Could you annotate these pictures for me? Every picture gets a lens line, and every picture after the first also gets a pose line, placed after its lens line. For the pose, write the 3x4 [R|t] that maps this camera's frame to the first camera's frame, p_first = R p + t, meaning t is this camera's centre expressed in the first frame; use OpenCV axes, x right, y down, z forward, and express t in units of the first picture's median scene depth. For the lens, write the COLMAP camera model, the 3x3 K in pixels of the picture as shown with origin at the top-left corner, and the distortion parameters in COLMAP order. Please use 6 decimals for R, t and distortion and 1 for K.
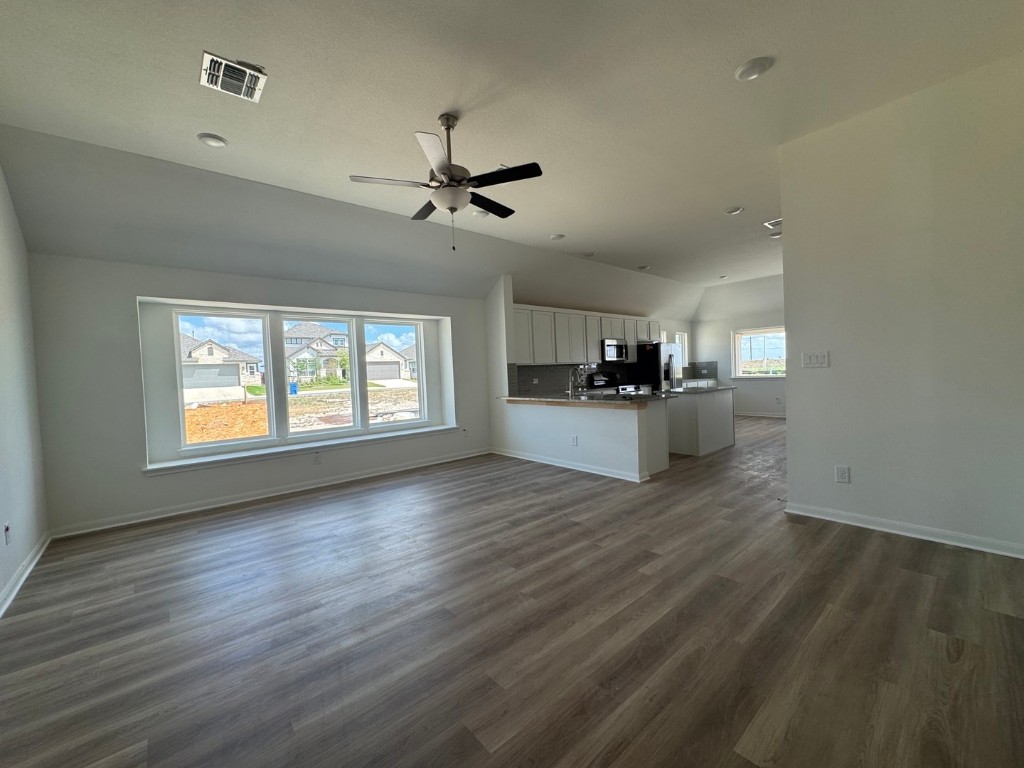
lens RADIAL K [[413.0, 0, 511.0], [0, 413.0, 384.1], [0, 0, 1]] dist [-0.002516, -0.000028]
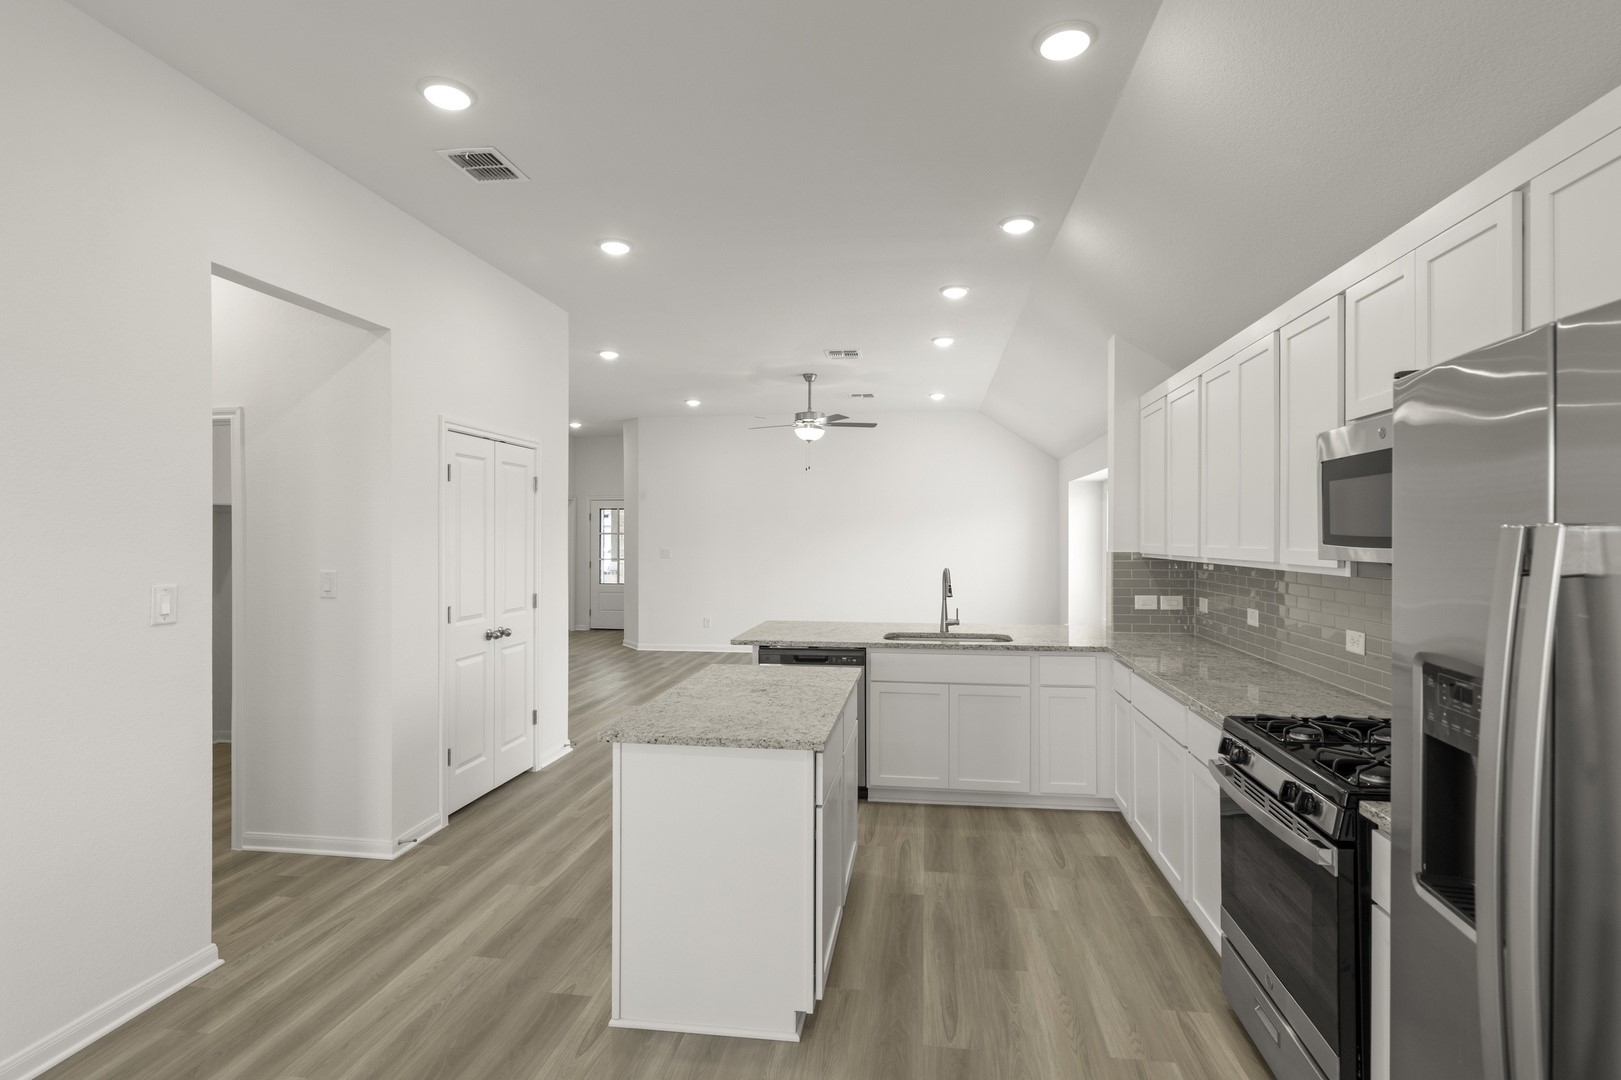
lens RADIAL K [[792.7, 0, 811.9], [0, 792.7, 531.4], [0, 0, 1]] dist [-0.004338, 0.002436]
pose [[-0.755921, 0.034525, -0.653751, 0.925948], [0.010286, 0.999112, 0.040870, -0.132466], [0.654582, 0.024170, -0.755605, 1.751471]]
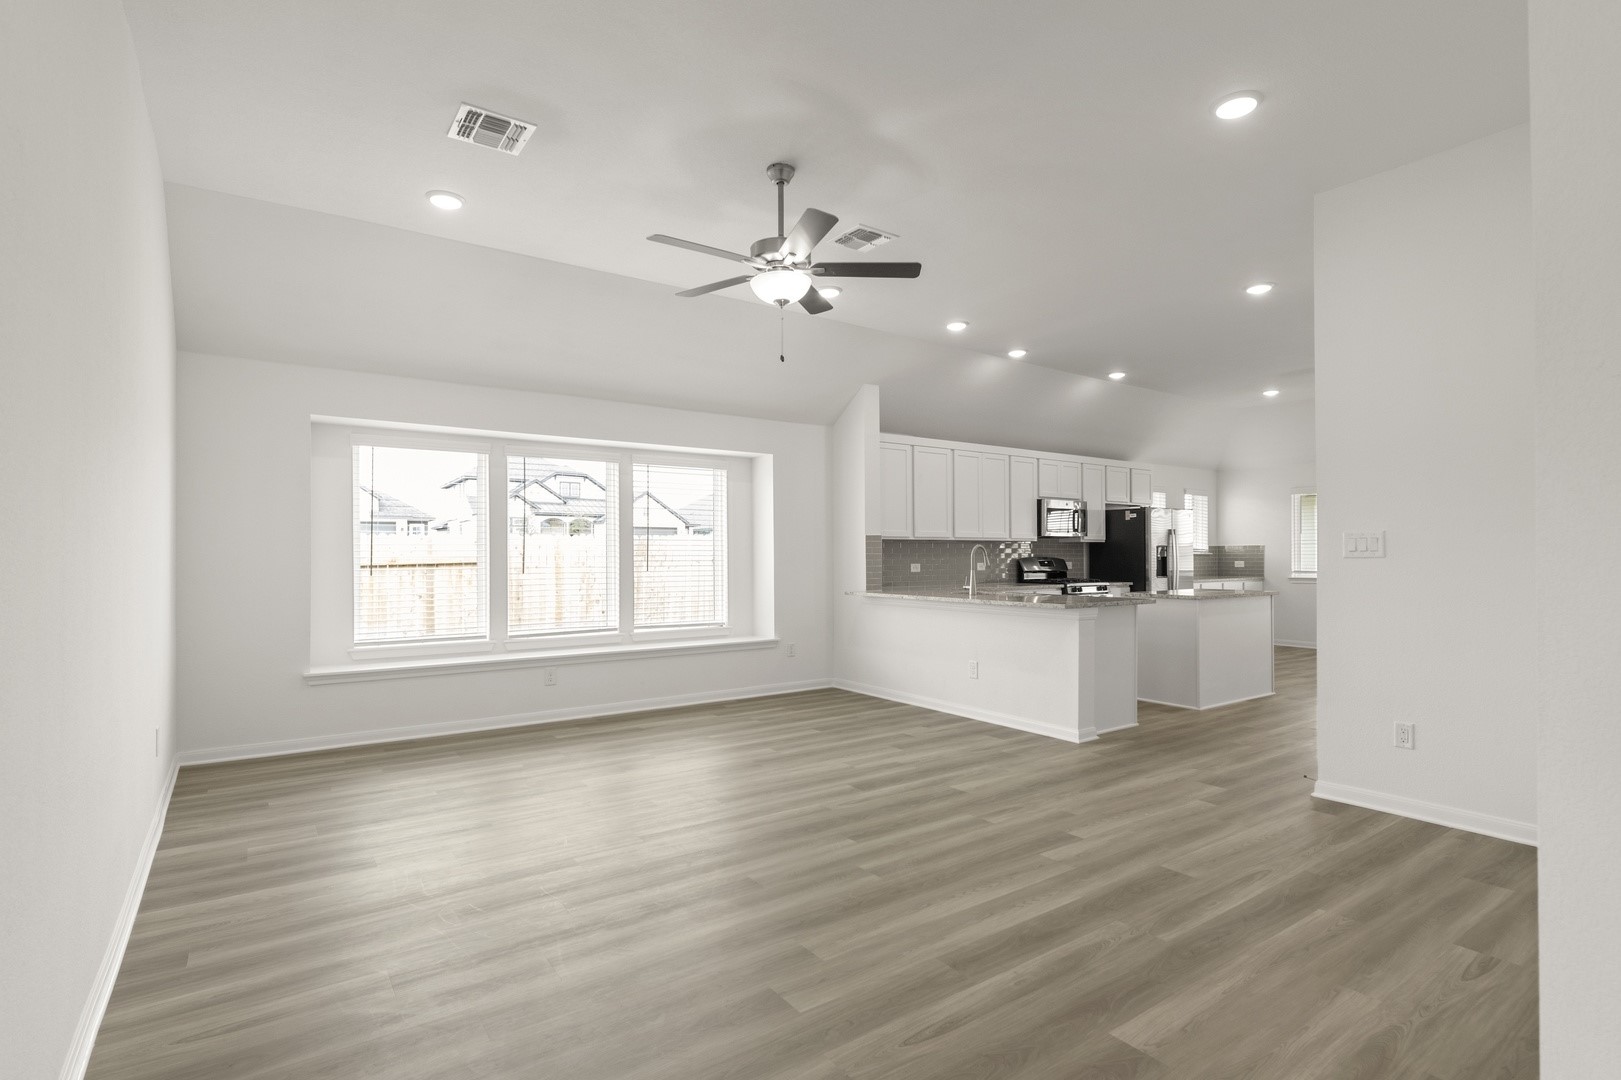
lens RADIAL K [[792.7, 0, 811.3], [0, 792.7, 552.3], [0, 0, 1]] dist [-0.004338, 0.002436]
pose [[0.995108, 0.036724, -0.091719, 0.022018], [-0.039462, 0.998822, -0.028228, 0.011557], [0.090574, 0.031709, 0.995385, -0.154205]]
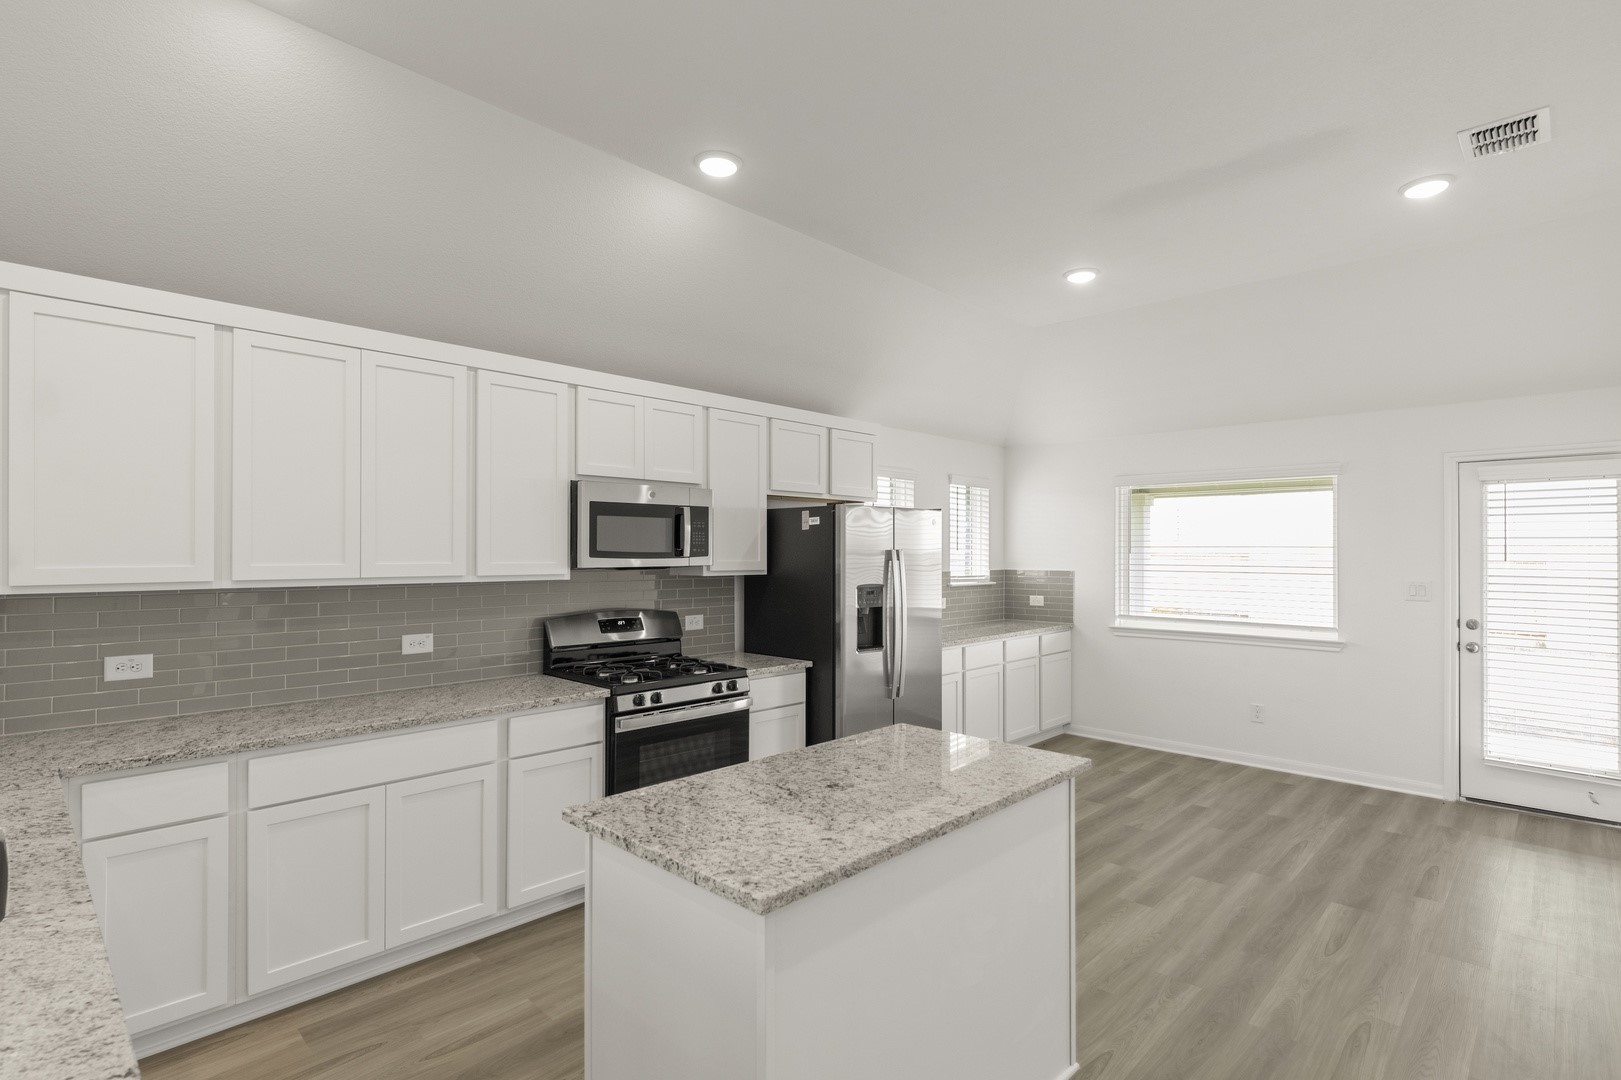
lens RADIAL K [[792.7, 0, 812.2], [0, 792.7, 546.3], [0, 0, 1]] dist [-0.004338, 0.002436]
pose [[0.994678, 0.041592, 0.094268, 0.501282], [-0.038118, 0.998537, -0.038357, -0.091414], [-0.095726, 0.034560, 0.994808, 0.853910]]
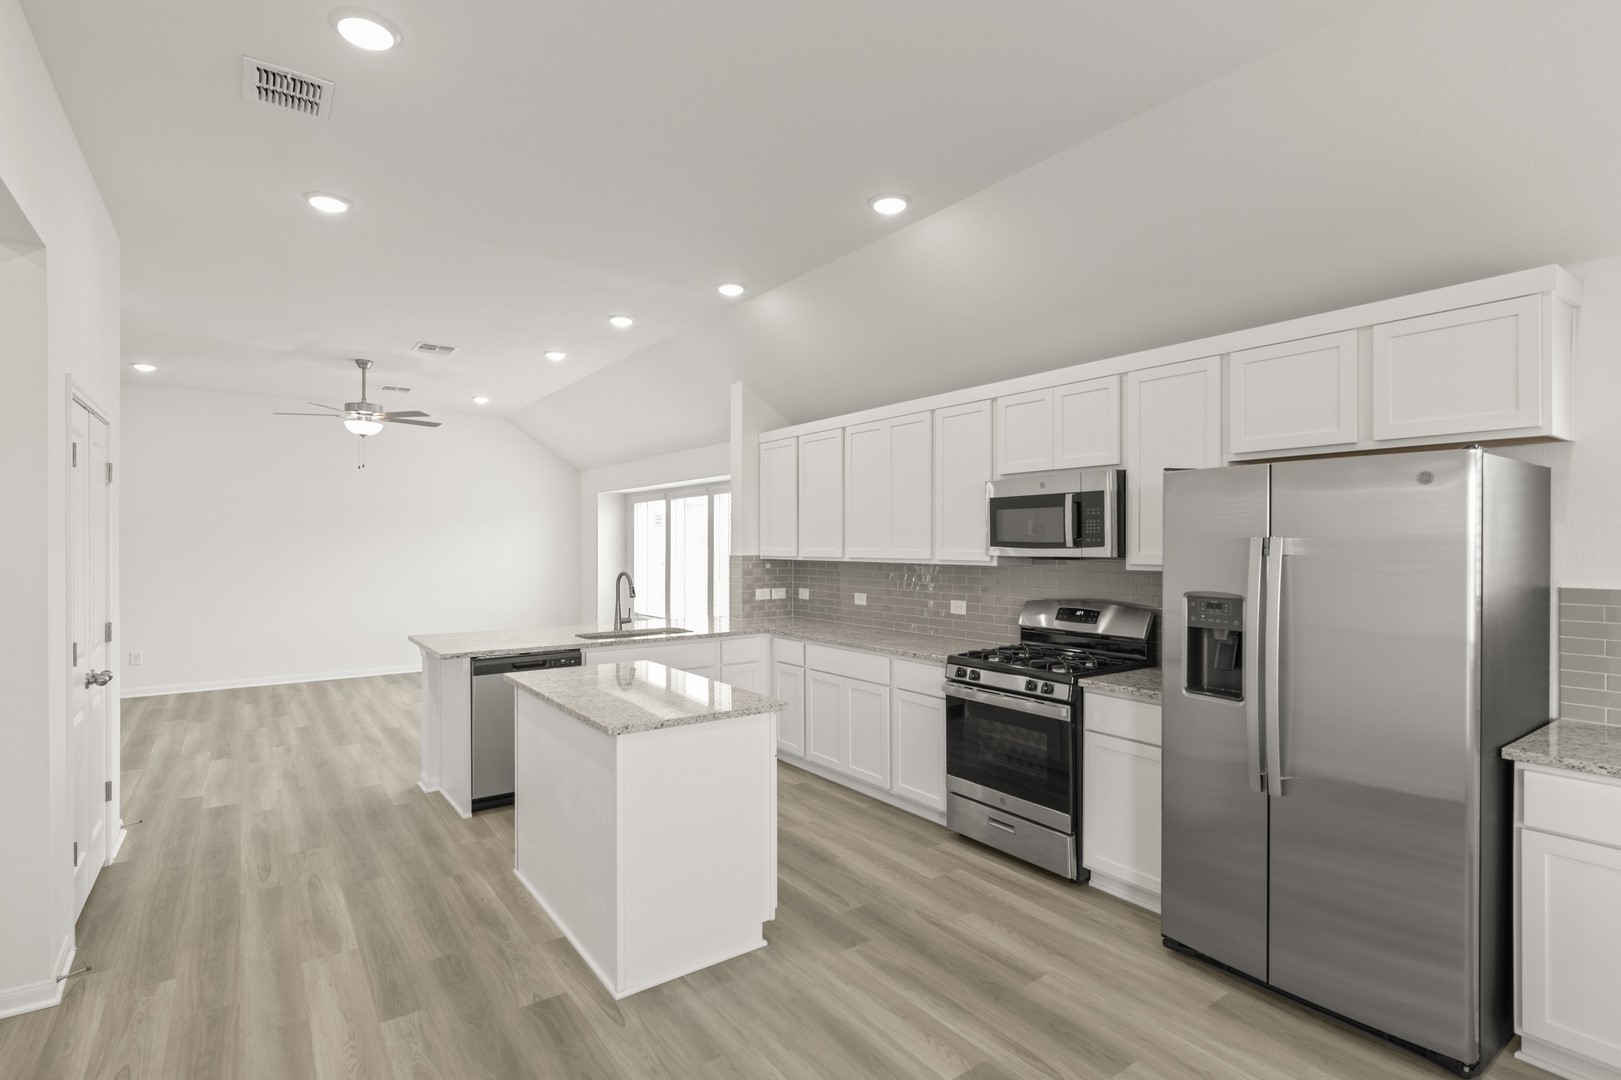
lens RADIAL K [[792.7, 0, 813.6], [0, 792.7, 541.3], [0, 0, 1]] dist [-0.004338, 0.002436]
pose [[-0.088199, 0.037470, -0.995398, 1.208986], [-0.023430, 0.998938, 0.039679, -0.135698], [0.995827, 0.026822, -0.087228, 1.476338]]
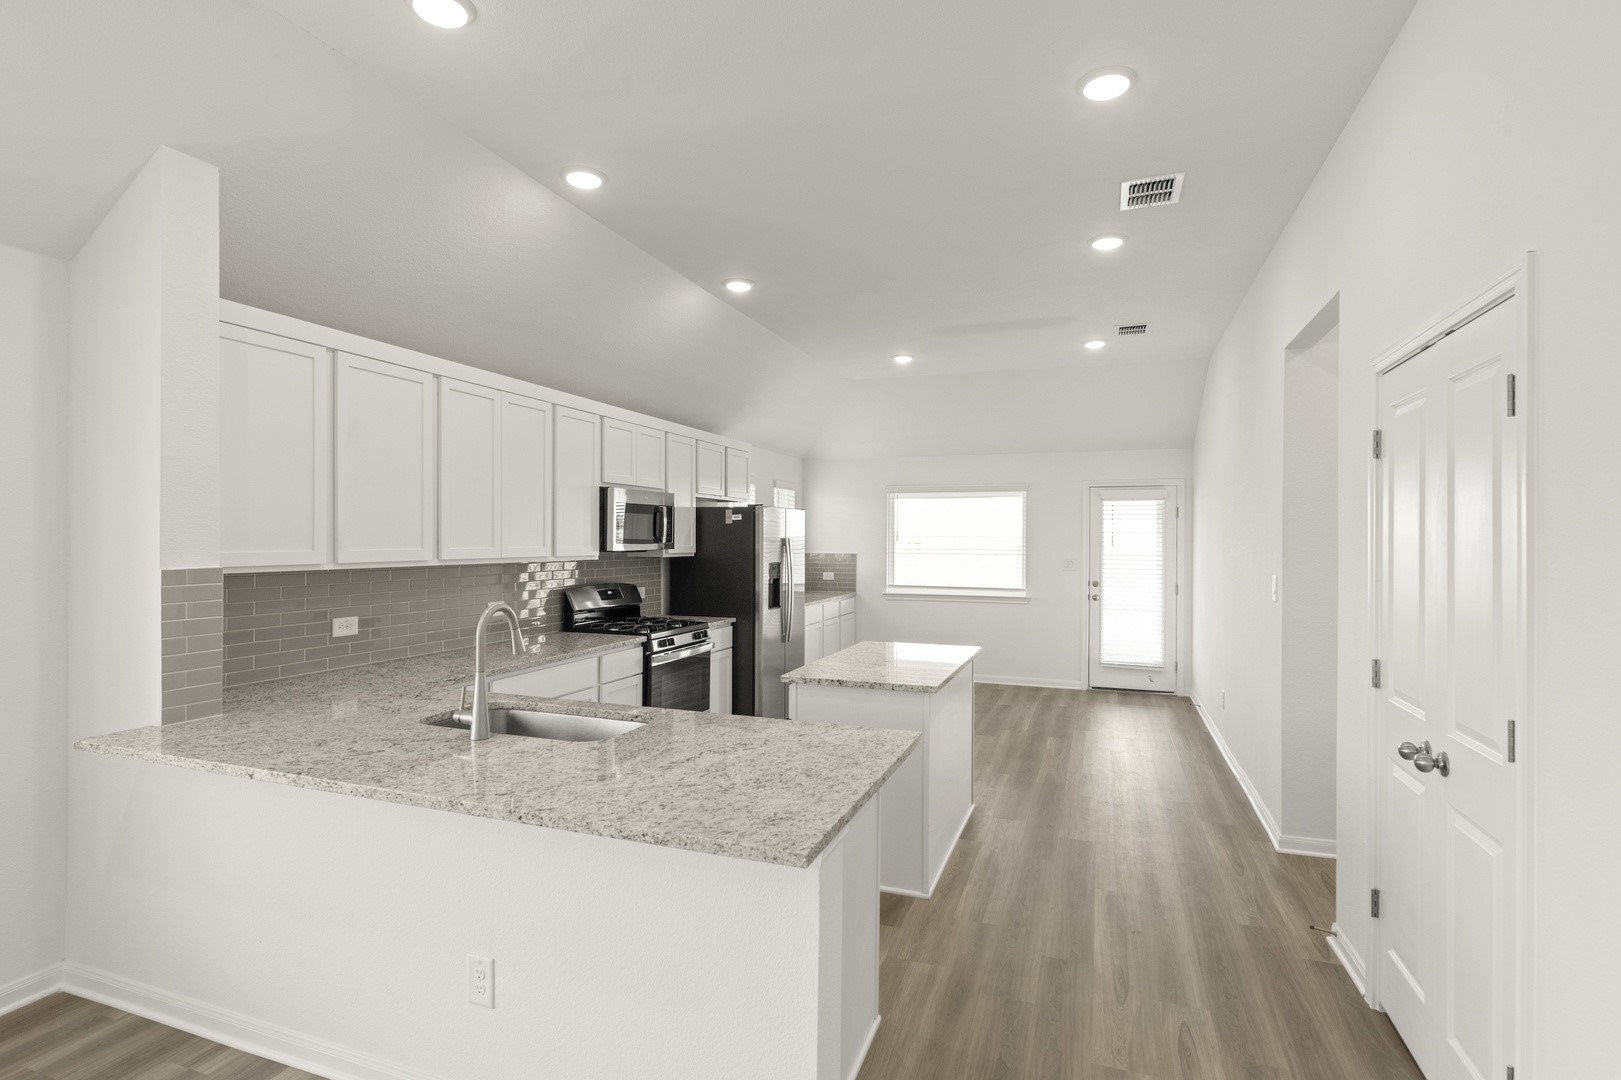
lens RADIAL K [[792.7, 0, 814.1], [0, 792.7, 537.7], [0, 0, 1]] dist [-0.004338, 0.002436]
pose [[0.871859, 0.044960, 0.487689, 0.102005], [-0.026298, 0.998639, -0.045051, -0.070241], [-0.489050, 0.026453, 0.871854, 0.606823]]
